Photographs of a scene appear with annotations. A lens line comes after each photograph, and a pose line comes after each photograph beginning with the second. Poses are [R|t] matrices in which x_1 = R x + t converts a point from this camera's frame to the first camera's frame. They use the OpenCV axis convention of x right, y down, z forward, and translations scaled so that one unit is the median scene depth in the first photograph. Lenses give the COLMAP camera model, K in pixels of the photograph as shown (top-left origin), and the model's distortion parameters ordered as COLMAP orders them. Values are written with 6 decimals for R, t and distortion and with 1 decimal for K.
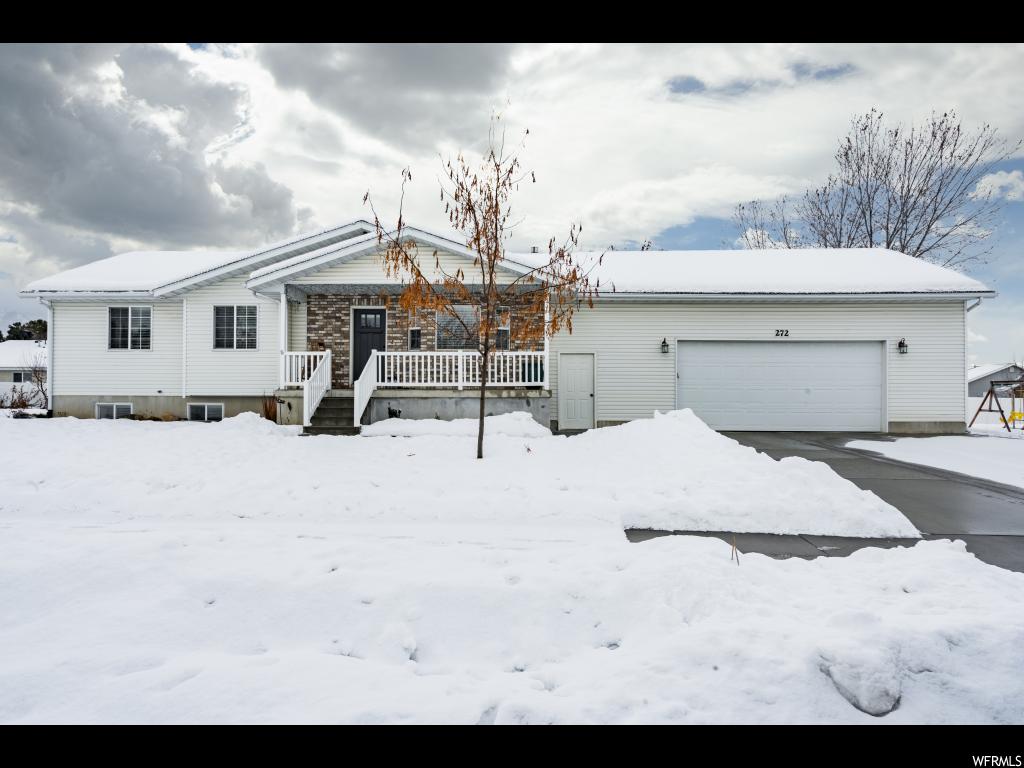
lens RADIAL K [[571.7, 0, 518.5], [0, 571.7, 382.9], [0, 0, 1]] dist [0.001232, 0.000010]
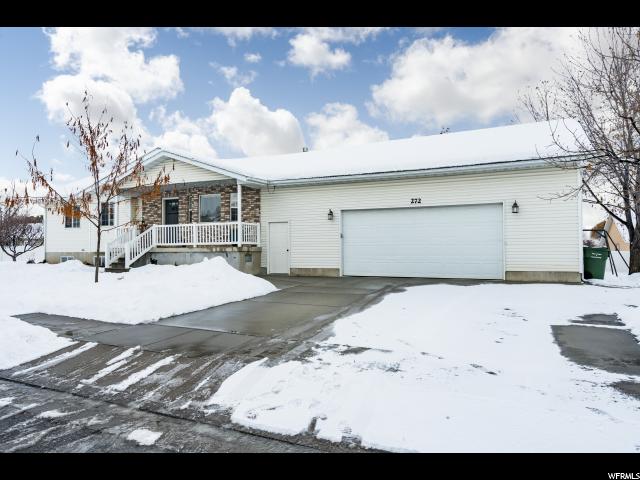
lens RADIAL K [[450.9, 0, 318.3], [0, 450.9, 236.3], [0, 0, 1]] dist [0.037529, 0.000694]
pose [[0.903464, -0.019096, -0.428239, 0.701878], [0.016399, 0.999816, -0.009985, -0.000495], [0.428351, 0.001998, 0.903610, -0.016515]]
